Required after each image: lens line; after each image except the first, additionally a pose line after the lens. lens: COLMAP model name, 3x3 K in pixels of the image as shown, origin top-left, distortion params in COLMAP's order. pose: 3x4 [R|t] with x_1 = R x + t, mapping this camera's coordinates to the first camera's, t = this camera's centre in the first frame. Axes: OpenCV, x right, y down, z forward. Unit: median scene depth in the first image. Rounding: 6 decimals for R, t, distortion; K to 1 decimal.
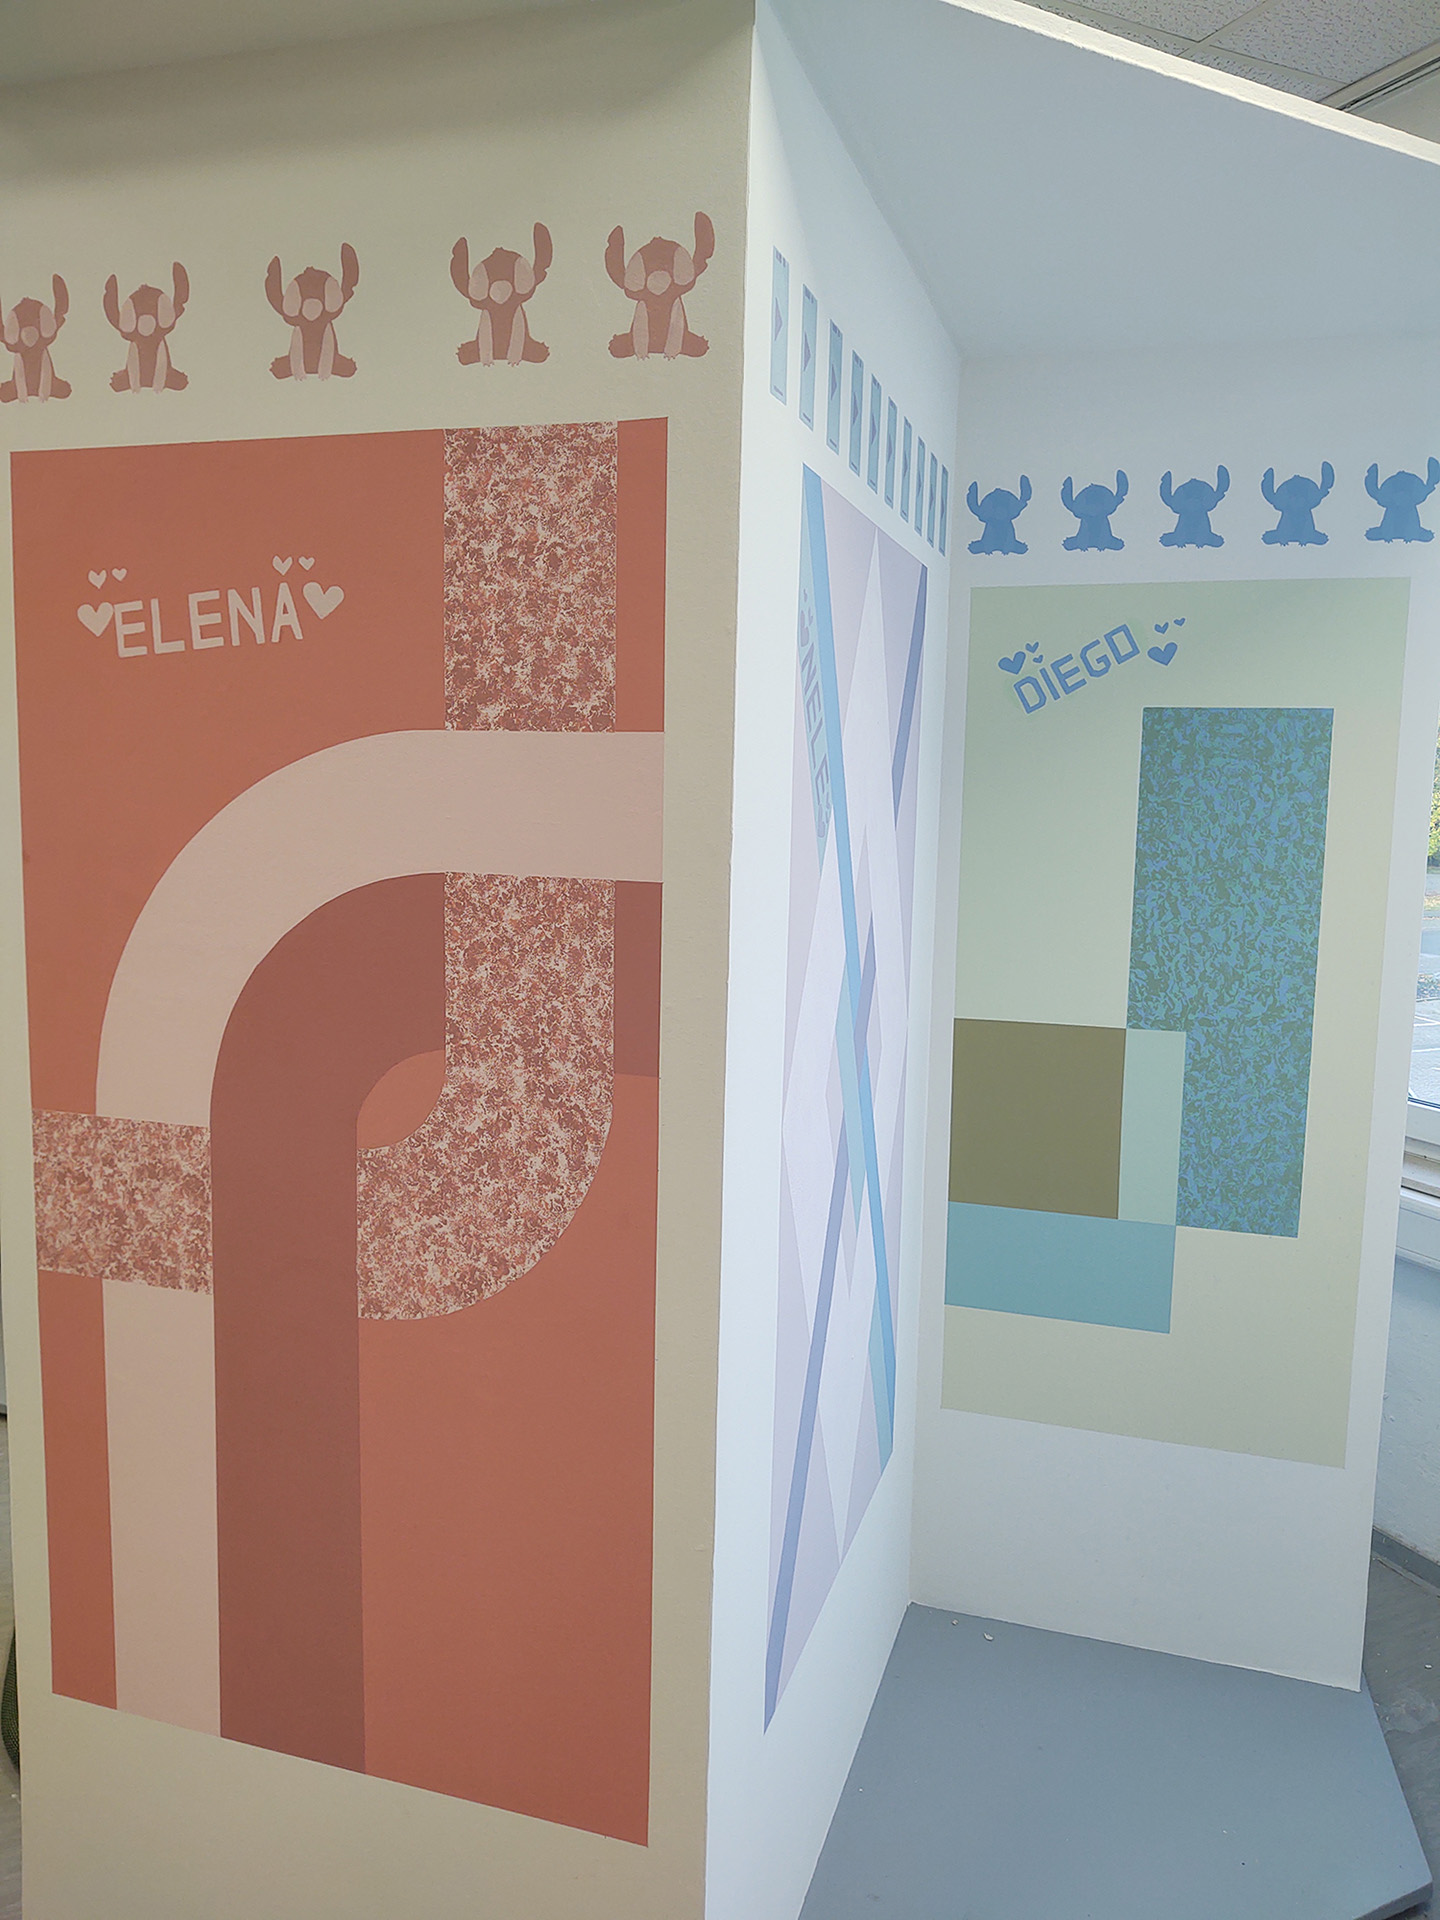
lens RADIAL K [[1543.3, 0, 718.3], [0, 1543.3, 962.6], [0, 0, 1]] dist [-0.038355, 0.002364]
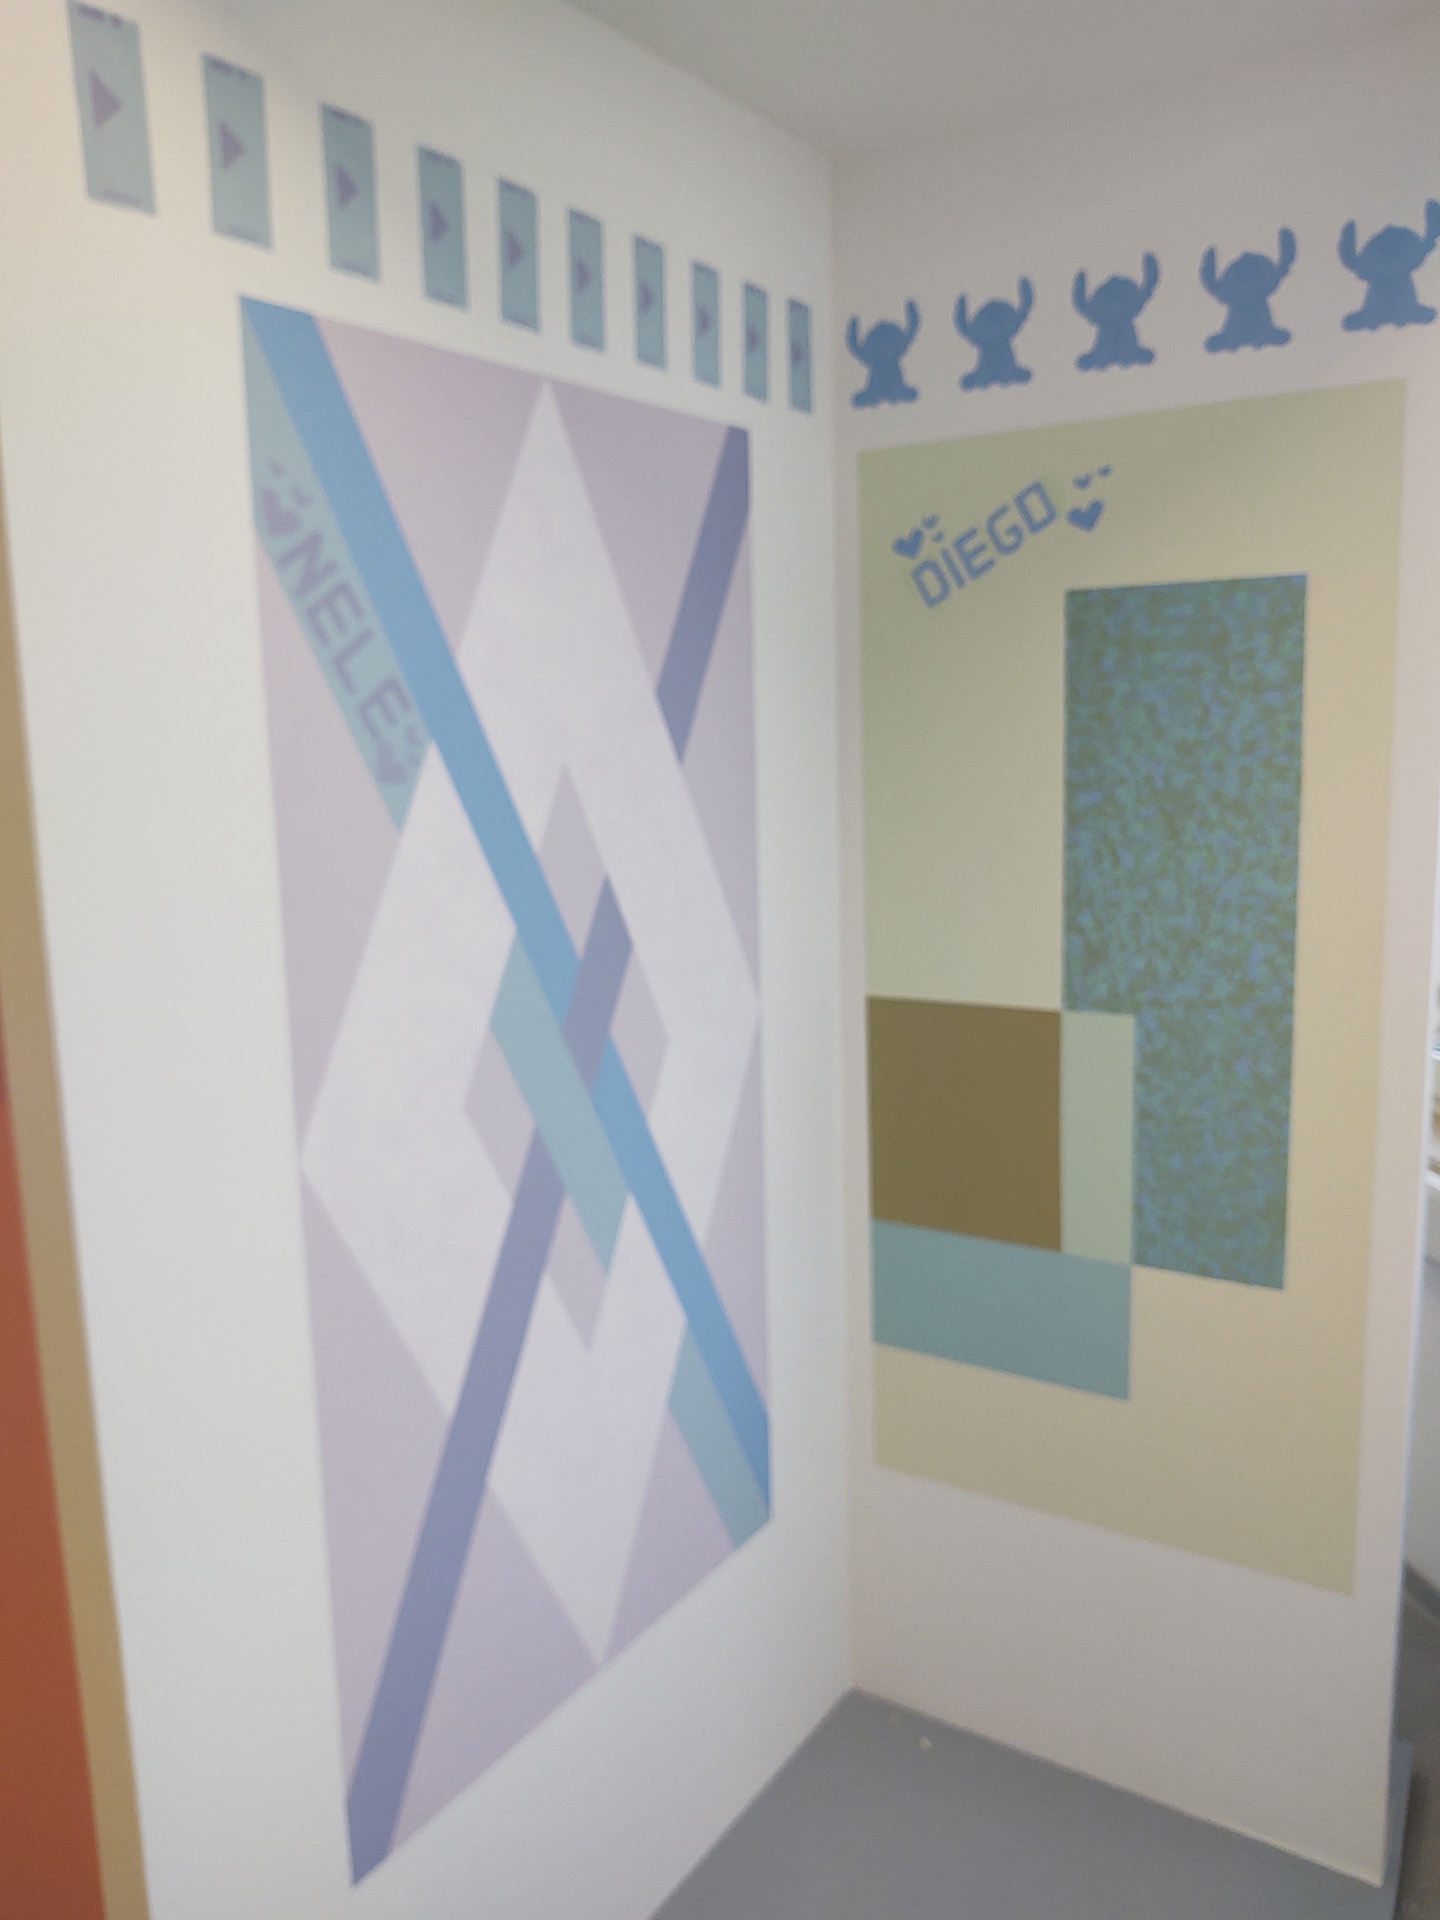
lens RADIAL K [[1543.3, 0, 707.3], [0, 1543.3, 972.2], [0, 0, 1]] dist [-0.038355, 0.002364]
pose [[0.968708, -0.003889, -0.248173, 0.292716], [0.014590, 0.999040, 0.041296, -0.011338], [0.247774, -0.043625, 0.967835, 0.213608]]
